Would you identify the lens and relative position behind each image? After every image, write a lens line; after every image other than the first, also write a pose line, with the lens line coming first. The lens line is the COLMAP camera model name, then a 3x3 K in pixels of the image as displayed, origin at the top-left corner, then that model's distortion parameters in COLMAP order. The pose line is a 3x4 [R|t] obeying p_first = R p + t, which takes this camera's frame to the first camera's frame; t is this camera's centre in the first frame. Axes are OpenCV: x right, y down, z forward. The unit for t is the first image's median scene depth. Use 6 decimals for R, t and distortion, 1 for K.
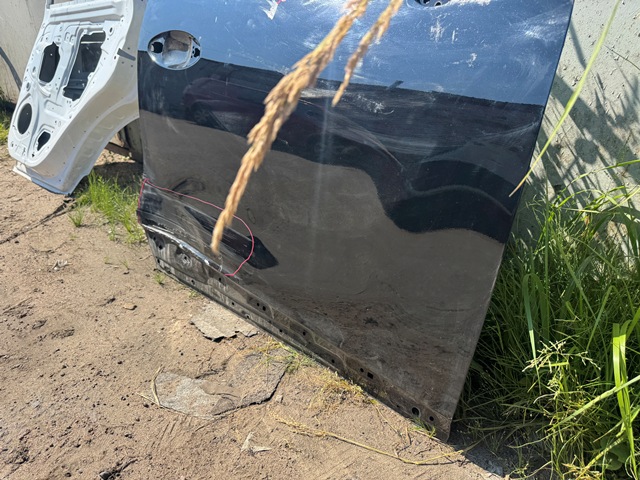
lens RADIAL K [[444.7, 0, 318.8], [0, 444.7, 242.5], [0, 0, 1]] dist [0.085259, -0.110254]
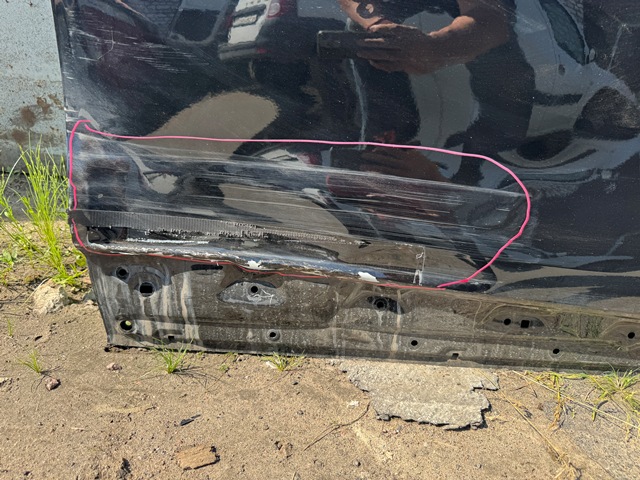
lens RADIAL K [[458.5, 0, 316.8], [0, 458.5, 245.0], [0, 0, 1]] dist [0.035482, -0.058990]
pose [[0.753449, -0.247842, 0.609006, -0.551145], [0.215677, 0.968149, 0.127168, -0.055010], [-0.621126, 0.035534, 0.782905, 0.659181]]
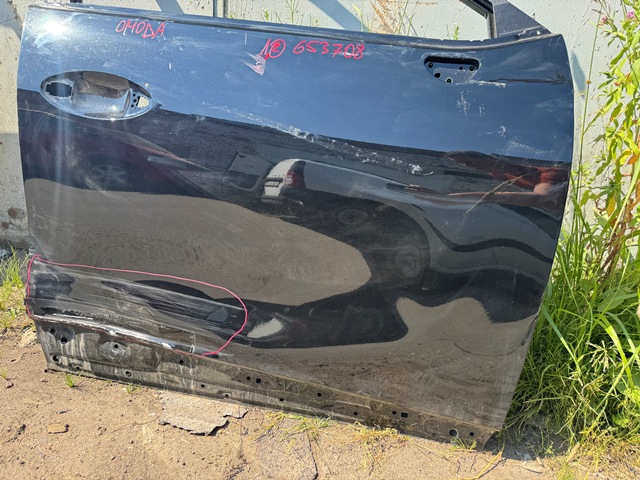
lens RADIAL K [[459.7, 0, 314.7], [0, 459.7, 242.2], [0, 0, 1]] dist [0.019766, -0.033929]
pose [[0.852137, -0.130517, 0.506782, -0.418062], [0.153765, 0.988099, -0.004074, -0.098468], [-0.500220, 0.081397, 0.862064, 0.104936]]
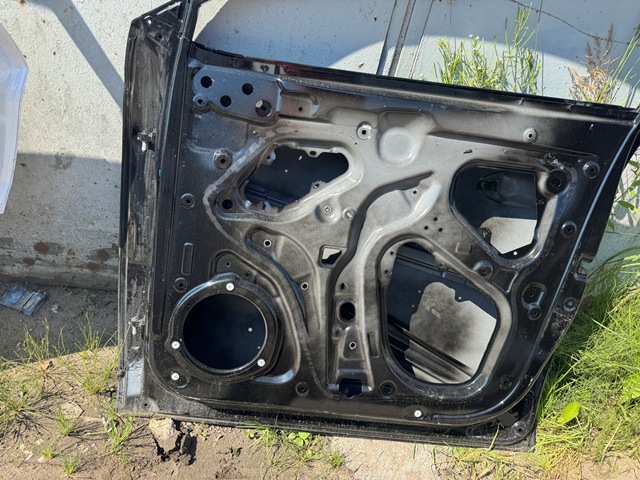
lens RADIAL K [[458.5, 0, 316.8], [0, 458.5, 245.0], [0, 0, 1]] dist [0.035482, -0.058990]
pose [[0.672685, -0.343591, 0.655317, -0.723368], [0.143169, 0.929351, 0.340307, -0.575054], [-0.725946, -0.135098, 0.674352, 0.580864]]
